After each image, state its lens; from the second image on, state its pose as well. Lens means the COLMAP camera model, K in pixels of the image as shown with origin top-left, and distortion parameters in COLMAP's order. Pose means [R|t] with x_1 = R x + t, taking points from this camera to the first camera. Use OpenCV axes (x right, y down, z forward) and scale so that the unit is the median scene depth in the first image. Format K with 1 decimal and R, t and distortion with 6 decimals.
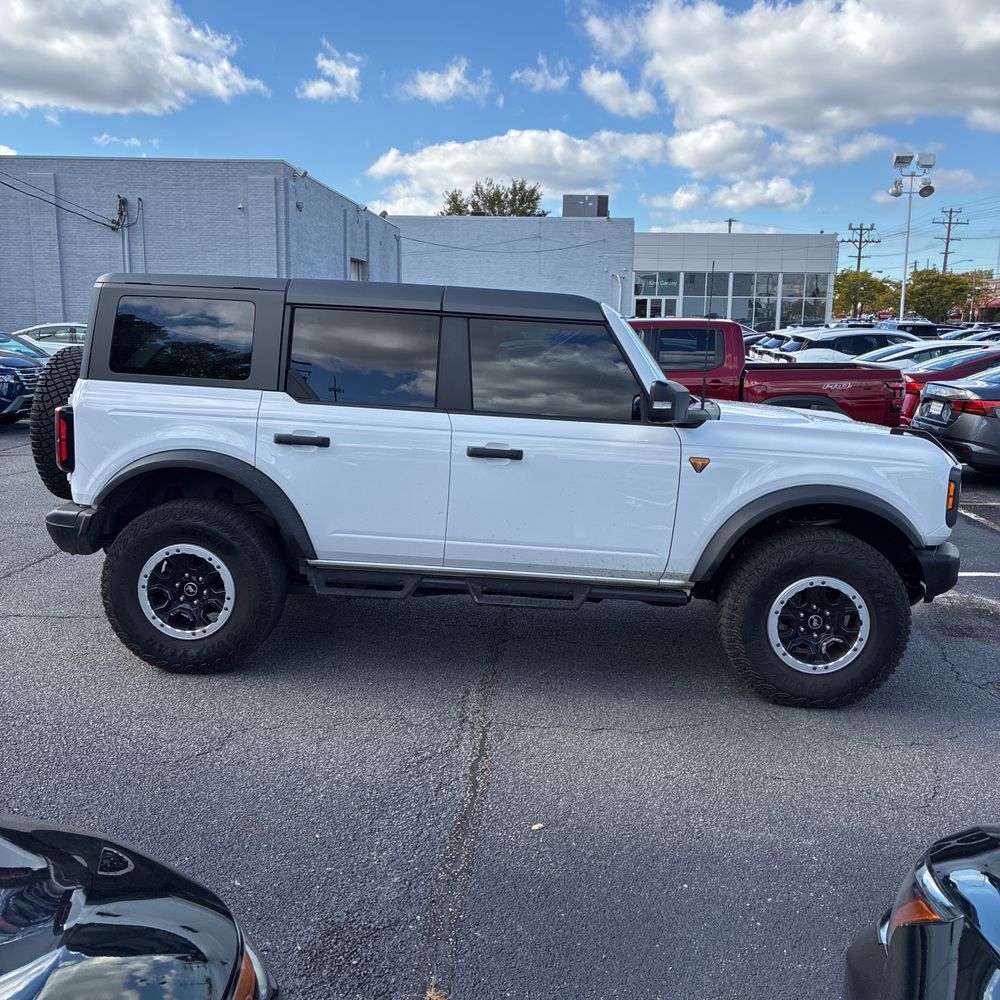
lens RADIAL K [[1016.7, 0, 504.0], [0, 1016.7, 501.1], [0, 0, 1]] dist [0.015960, 0.004707]
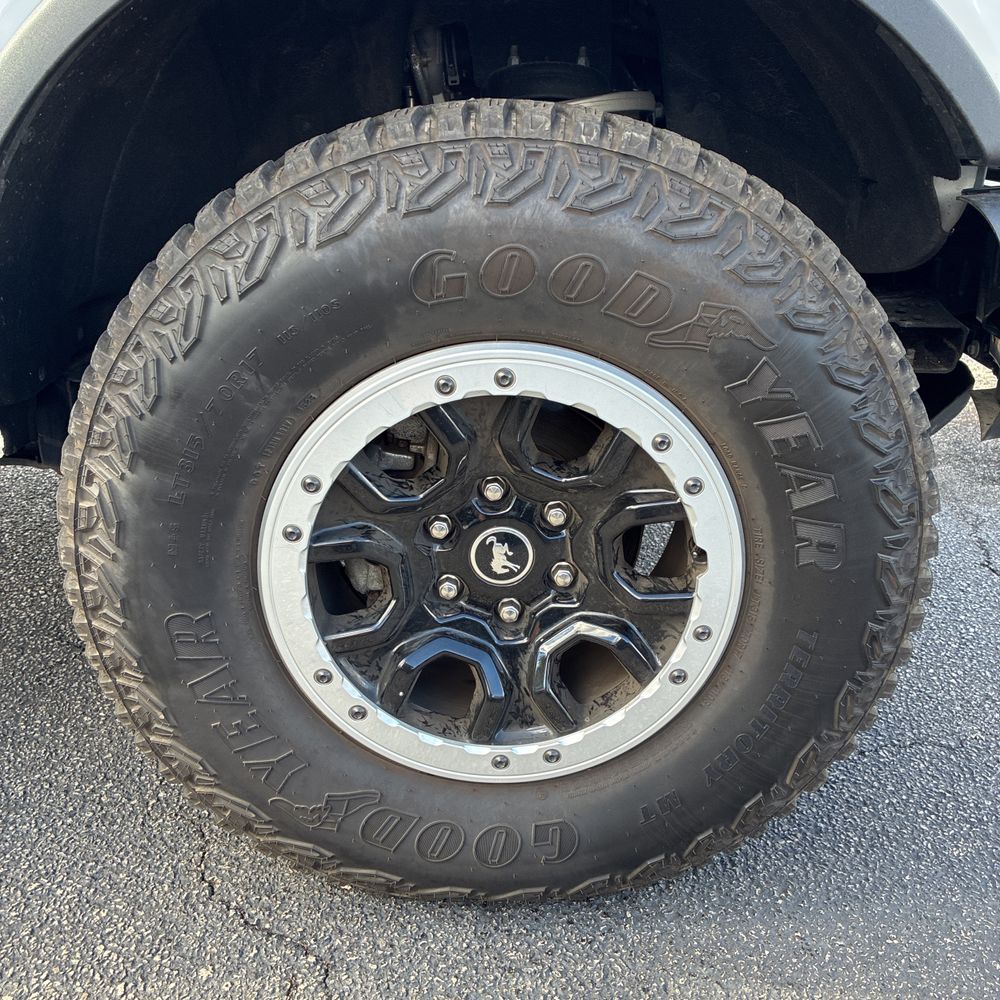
lens RADIAL K [[1026.5, 0, 496.7], [0, 1026.5, 498.6], [0, 0, 1]] dist [0.020664, 0.006470]
pose [[0.997754, -0.054191, 0.039375, 0.287679], [0.044780, 0.976766, 0.209580, 0.058583], [-0.049817, -0.207346, 0.976998, 0.763728]]
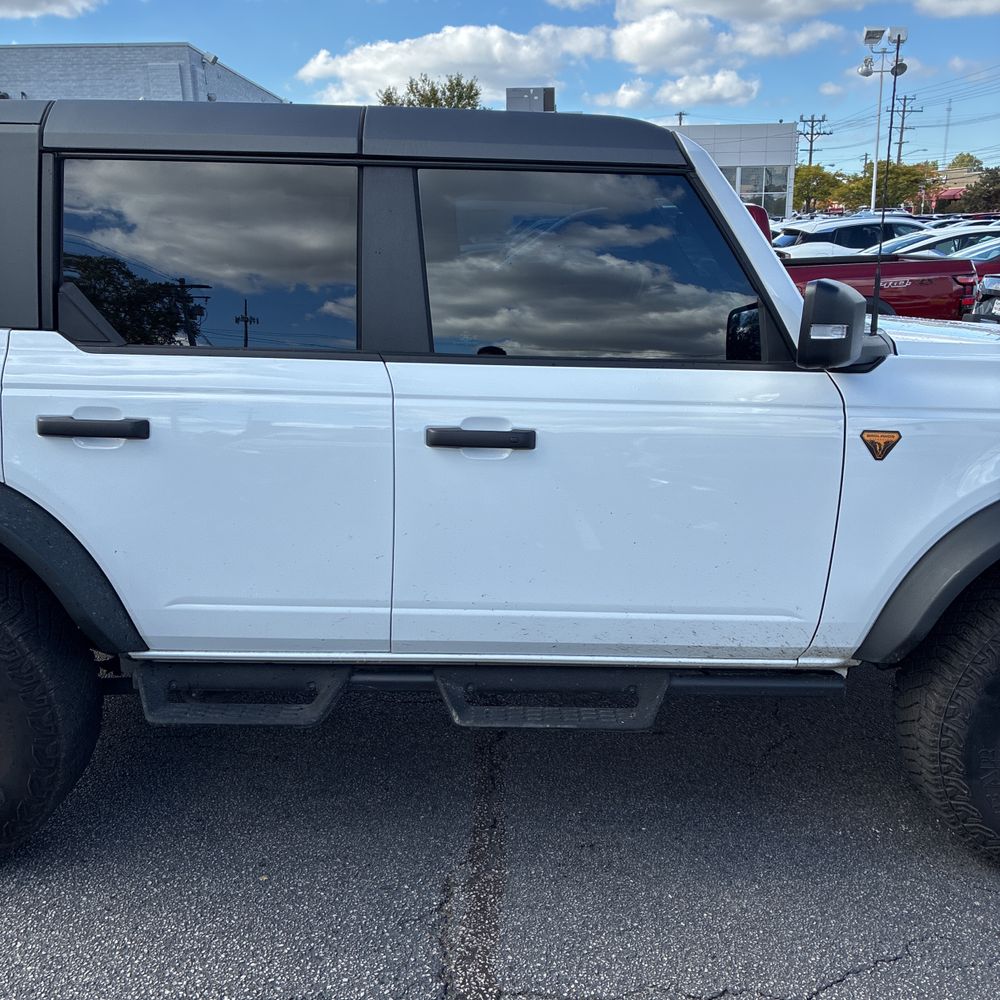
lens RADIAL K [[1016.7, 0, 504.0], [0, 1016.7, 501.1], [0, 0, 1]] dist [0.015960, 0.004707]
pose [[0.998069, -0.045139, 0.042665, -0.019687], [0.041358, 0.995462, 0.085698, -0.056578], [-0.046339, -0.083768, 0.995407, 0.473987]]
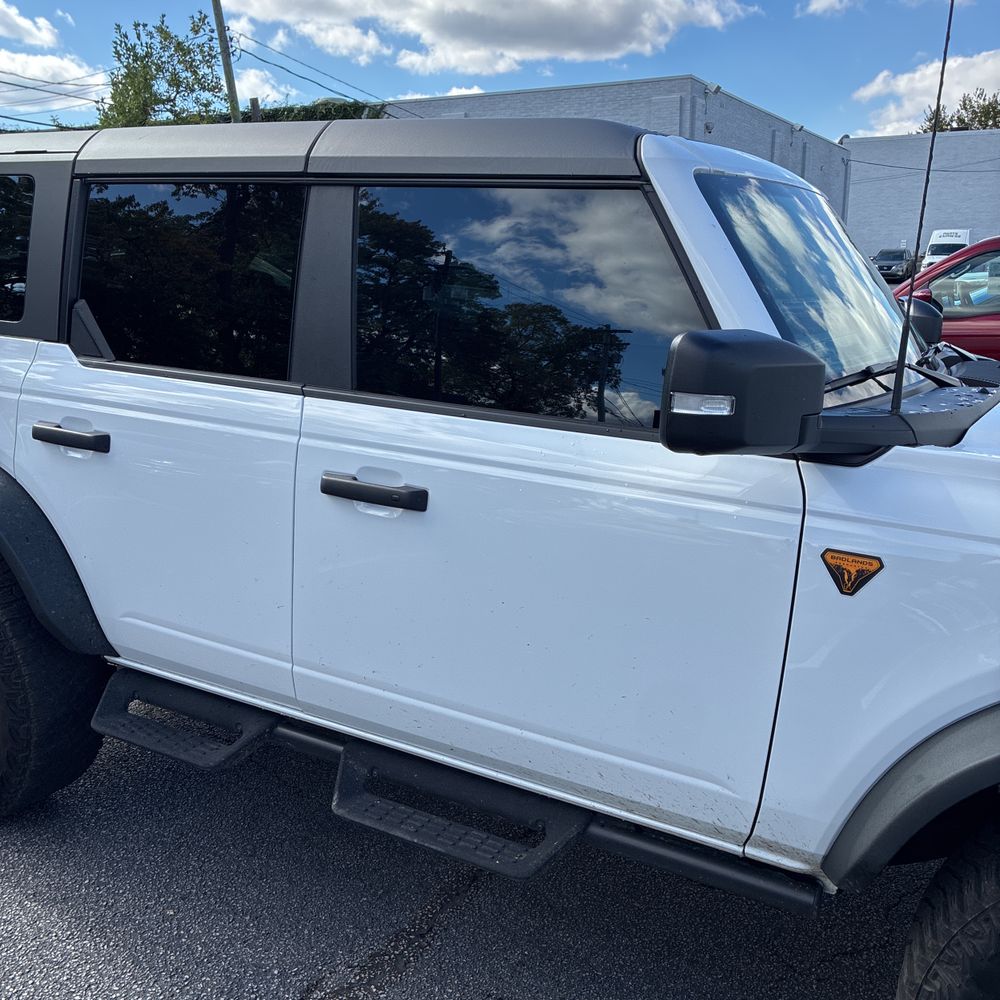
lens RADIAL K [[1013.3, 0, 498.8], [0, 1013.3, 492.8], [0, 0, 1]] dist [0.011142, 0.032613]
pose [[0.898487, 0.081049, -0.431454, 0.221663], [-0.061145, 0.996334, 0.059829, -0.073459], [0.434721, -0.027374, 0.900149, 0.604220]]
